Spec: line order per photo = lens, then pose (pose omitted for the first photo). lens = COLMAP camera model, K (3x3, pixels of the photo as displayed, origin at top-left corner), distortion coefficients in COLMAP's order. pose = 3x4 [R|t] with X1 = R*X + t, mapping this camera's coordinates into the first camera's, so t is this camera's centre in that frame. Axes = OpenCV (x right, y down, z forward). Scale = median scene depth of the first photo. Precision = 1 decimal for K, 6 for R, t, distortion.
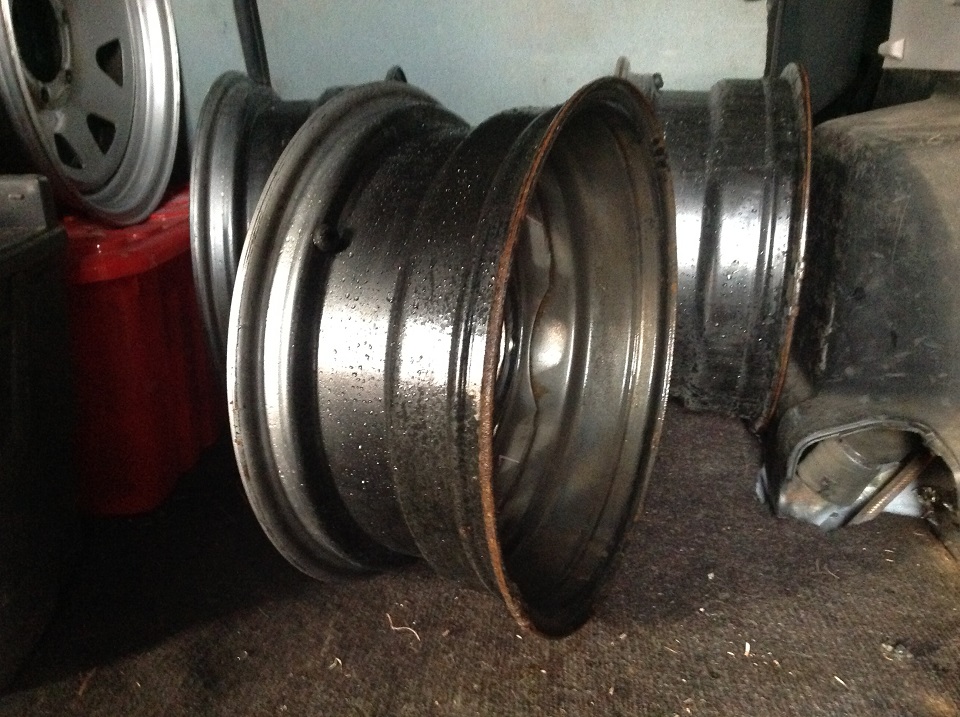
lens RADIAL K [[924.3, 0, 482.6], [0, 924.3, 362.0], [0, 0, 1]] dist [-0.031869, 0.000000]
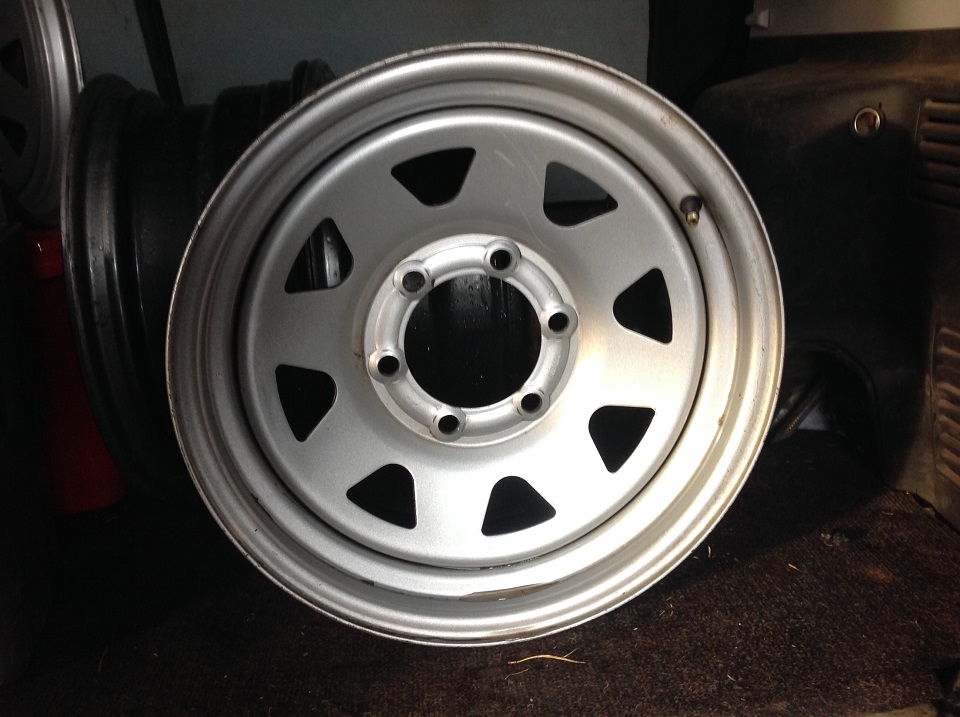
lens RADIAL K [[924.3, 0, 476.5], [0, 924.3, 370.4], [0, 0, 1]] dist [-0.031869, 0.000000]
pose [[0.985833, -0.090855, 0.140992, -0.105975], [0.089144, 0.995848, 0.018418, 0.036090], [-0.142080, -0.005588, 0.989839, -0.060255]]
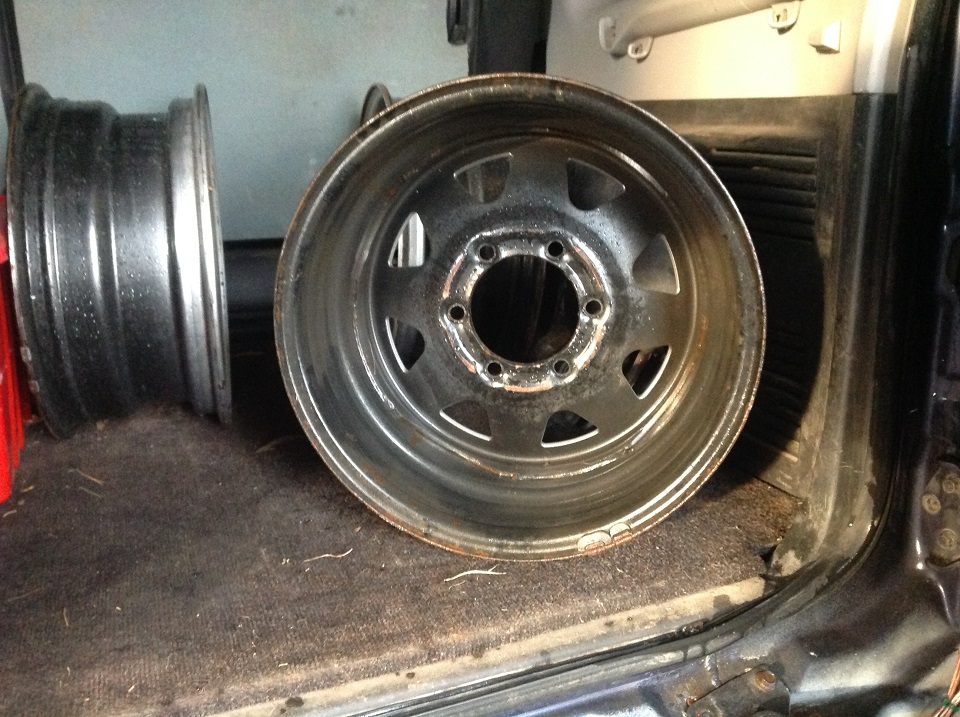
lens RADIAL K [[924.3, 0, 488.0], [0, 924.3, 368.9], [0, 0, 1]] dist [-0.031869, 0.000000]
pose [[0.895354, -0.092526, 0.435638, -0.337074], [0.112341, 0.993471, -0.019887, 0.106003], [-0.430953, 0.066746, 0.899902, -0.175102]]
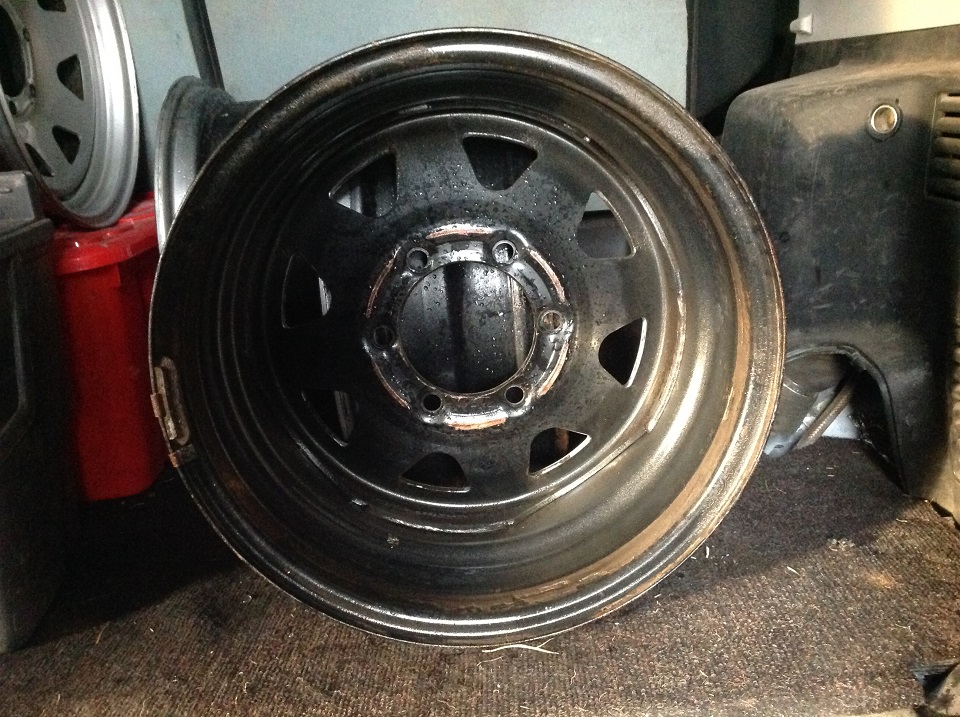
lens RADIAL K [[924.3, 0, 479.8], [0, 924.3, 372.2], [0, 0, 1]] dist [-0.031869, 0.000000]
pose [[0.996234, -0.071796, 0.048616, -0.018735], [0.072570, 0.997260, -0.014335, 0.073833], [-0.047453, 0.017809, 0.998715, -0.077740]]
